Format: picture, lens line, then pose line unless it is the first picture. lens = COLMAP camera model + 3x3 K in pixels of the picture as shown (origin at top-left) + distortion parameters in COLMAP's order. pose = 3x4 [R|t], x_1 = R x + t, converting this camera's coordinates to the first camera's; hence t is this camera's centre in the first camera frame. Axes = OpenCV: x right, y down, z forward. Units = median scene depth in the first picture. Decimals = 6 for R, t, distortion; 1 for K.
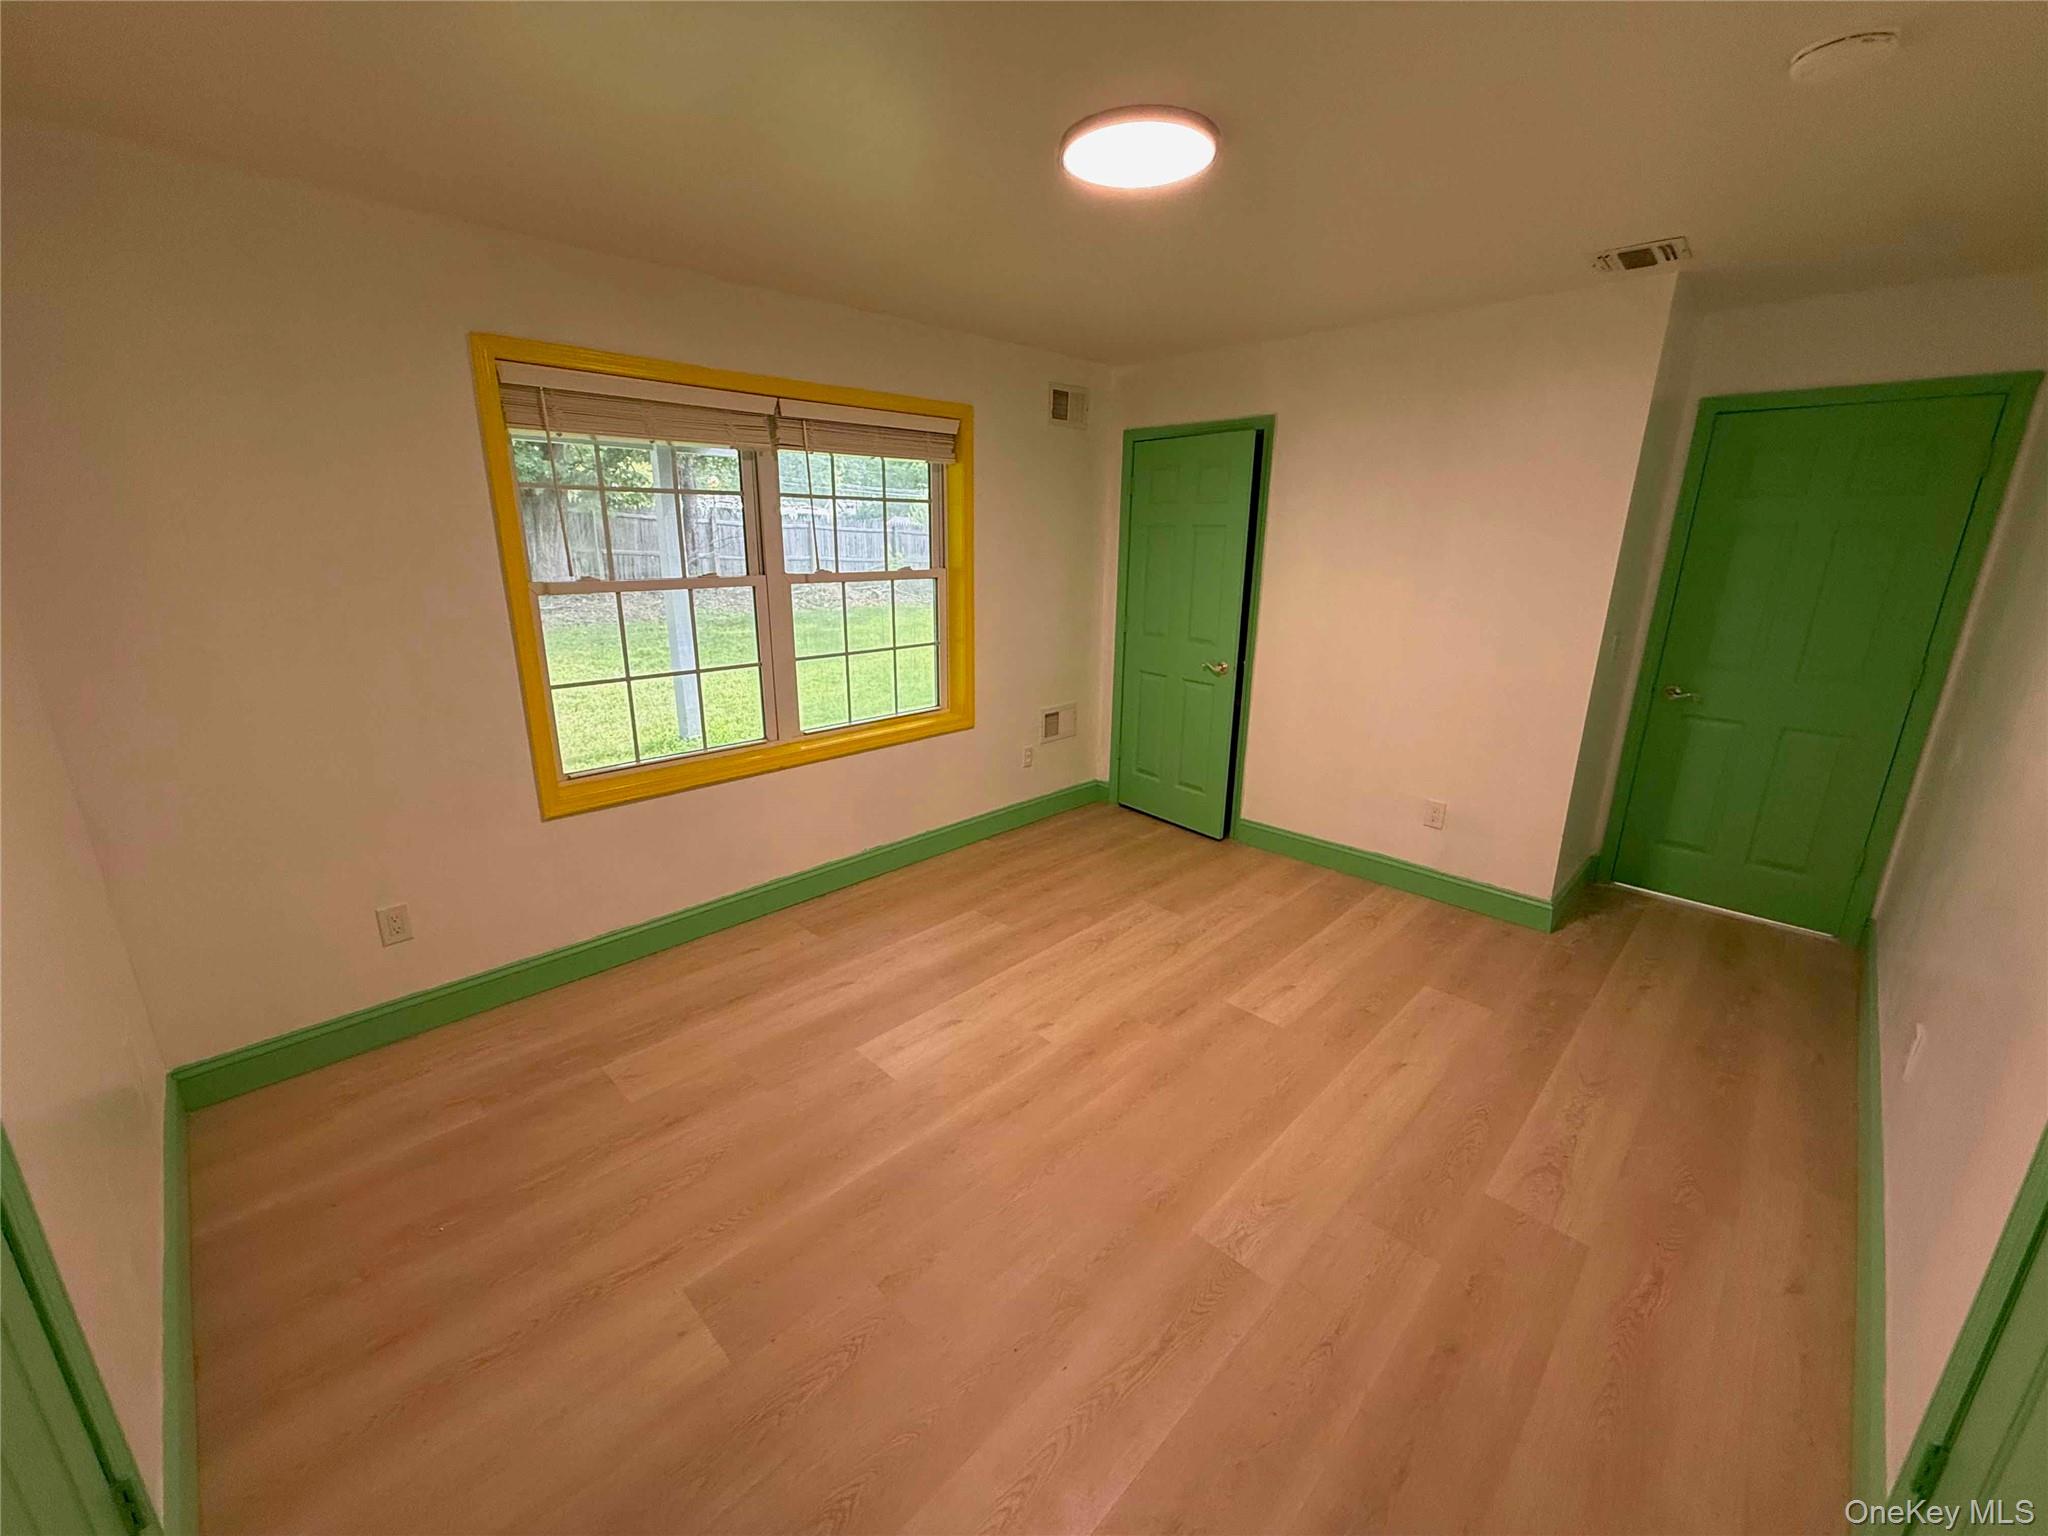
lens RADIAL K [[817.5, 0, 1011.4], [0, 817.5, 770.5], [0, 0, 1]] dist [-0.000807, -0.000389]
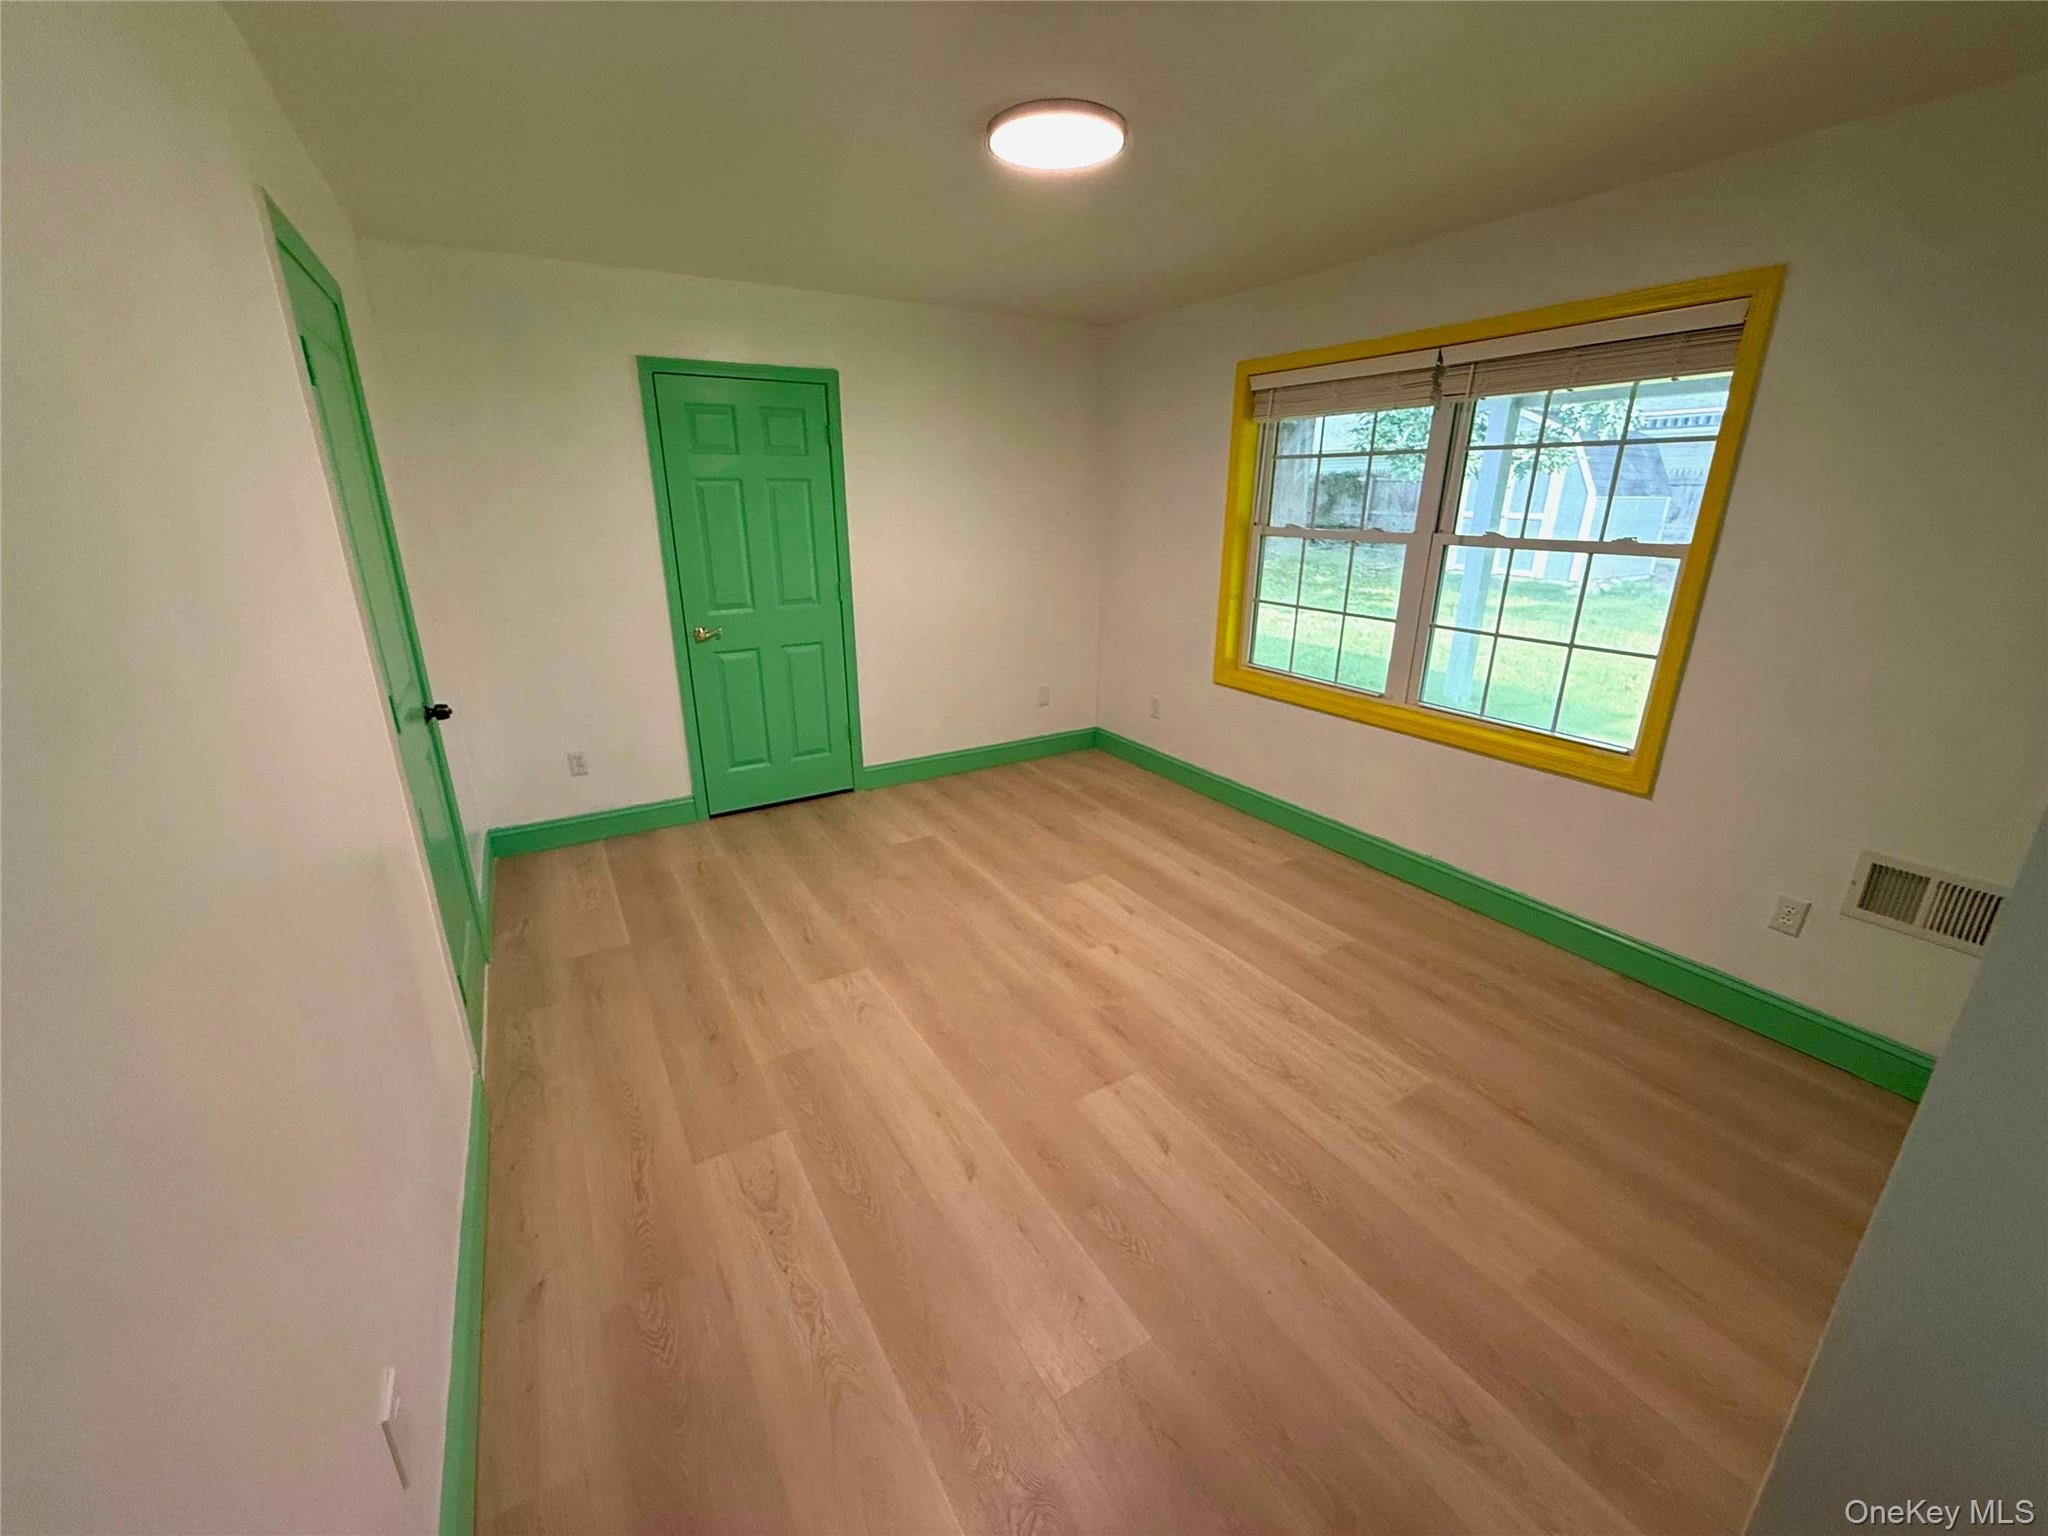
lens RADIAL K [[817.5, 0, 1019.0], [0, 817.5, 768.0], [0, 0, 1]] dist [-0.000807, -0.000389]
pose [[-0.246873, 0.301777, -0.920861, 0.914075], [-0.274731, 0.889489, 0.365148, -0.238917], [0.929288, 0.343134, -0.136684, 0.873299]]
